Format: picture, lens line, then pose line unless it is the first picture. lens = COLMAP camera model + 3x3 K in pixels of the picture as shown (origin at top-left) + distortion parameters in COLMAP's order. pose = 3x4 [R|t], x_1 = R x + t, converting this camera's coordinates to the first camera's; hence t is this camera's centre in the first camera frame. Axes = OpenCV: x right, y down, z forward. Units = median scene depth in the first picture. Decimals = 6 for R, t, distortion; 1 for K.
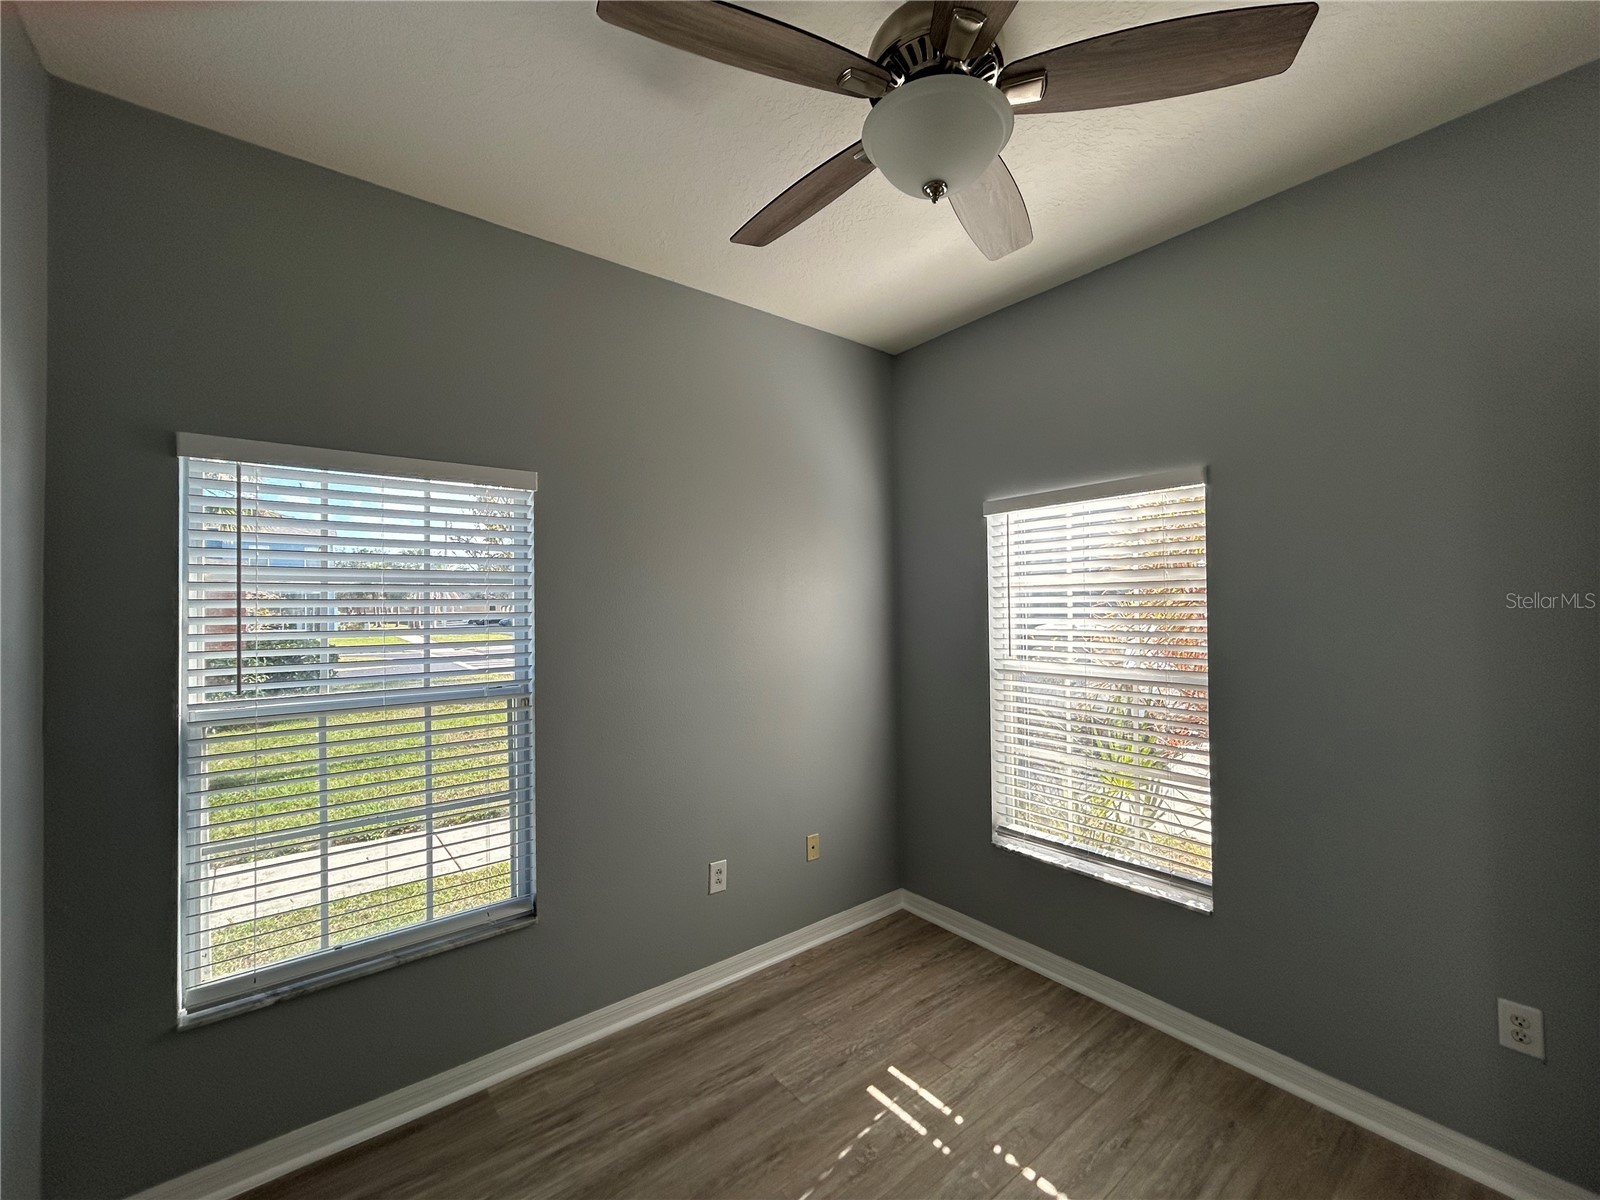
lens RADIAL K [[649.2, 0, 801.7], [0, 649.2, 599.6], [0, 0, 1]] dist [-0.005400, 0.003677]
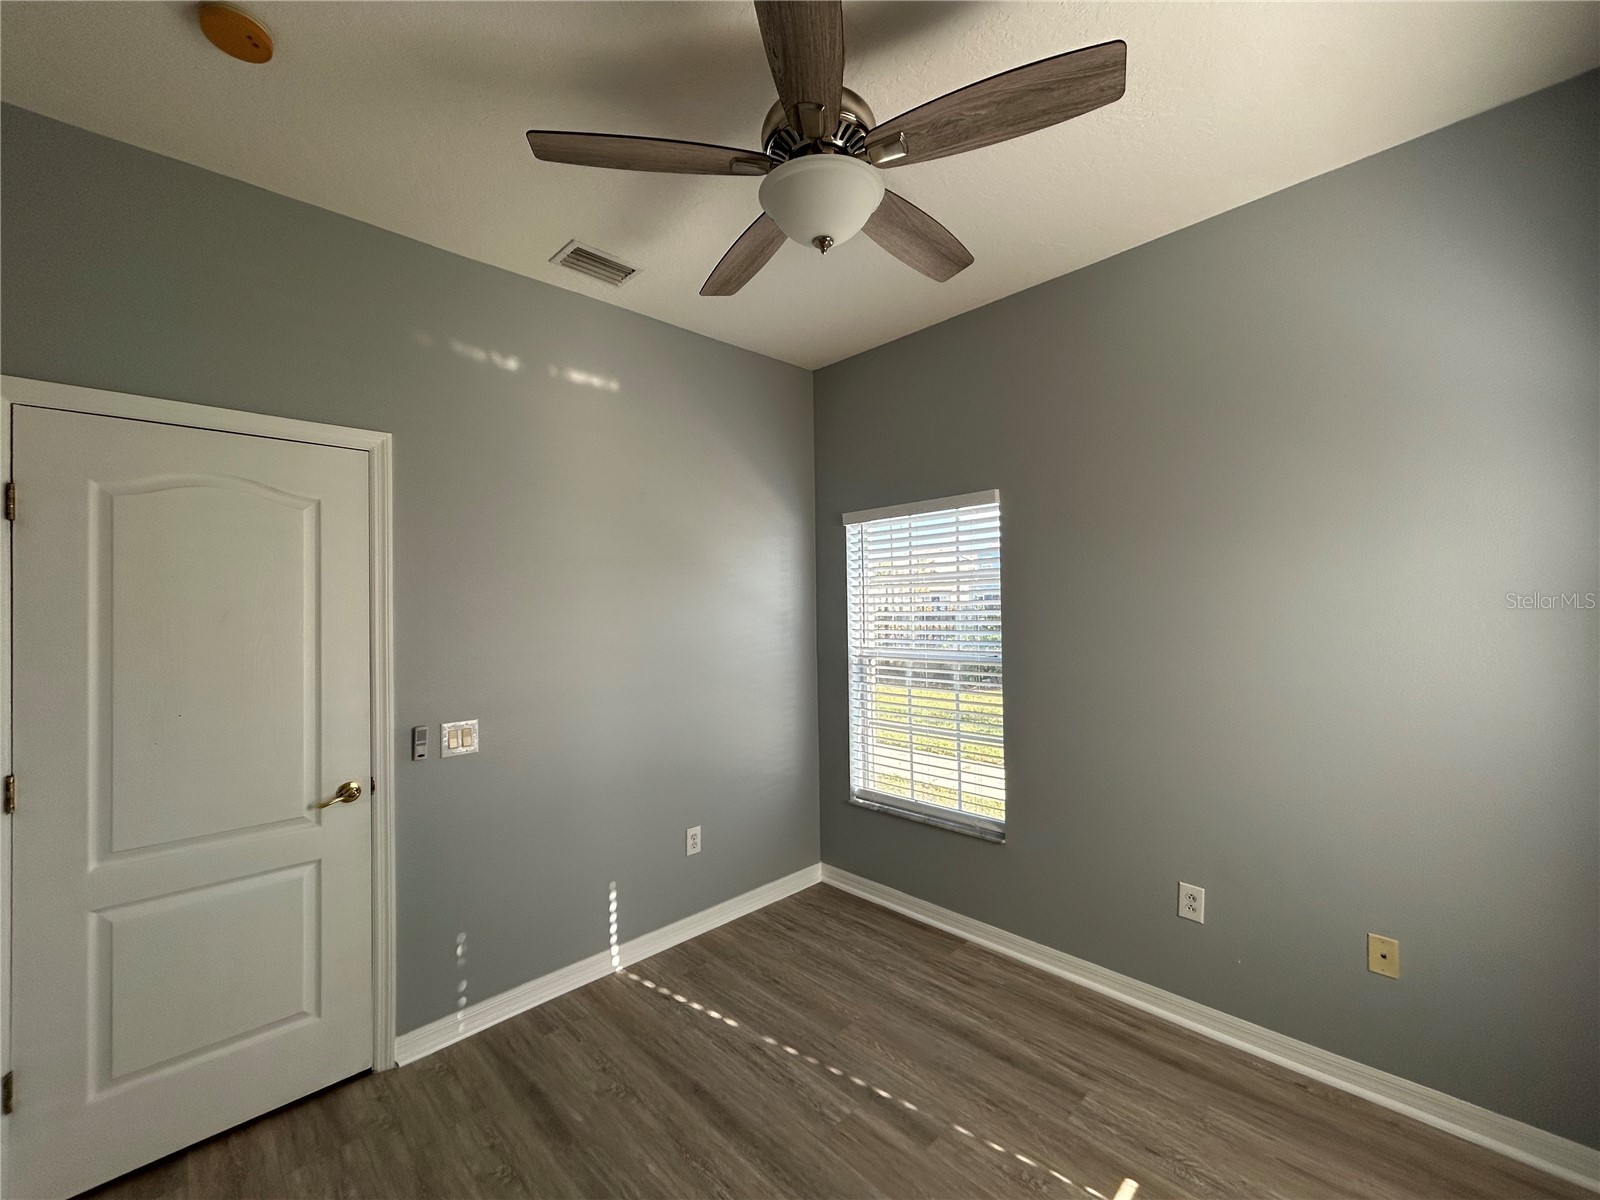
lens RADIAL K [[649.2, 0, 801.7], [0, 649.2, 599.6], [0, 0, 1]] dist [-0.005400, 0.003677]
pose [[0.104779, -0.001060, -0.994495, 0.826767], [0.030209, 0.999541, 0.002117, 0.004513], [0.994037, -0.030264, 0.104763, 0.491935]]
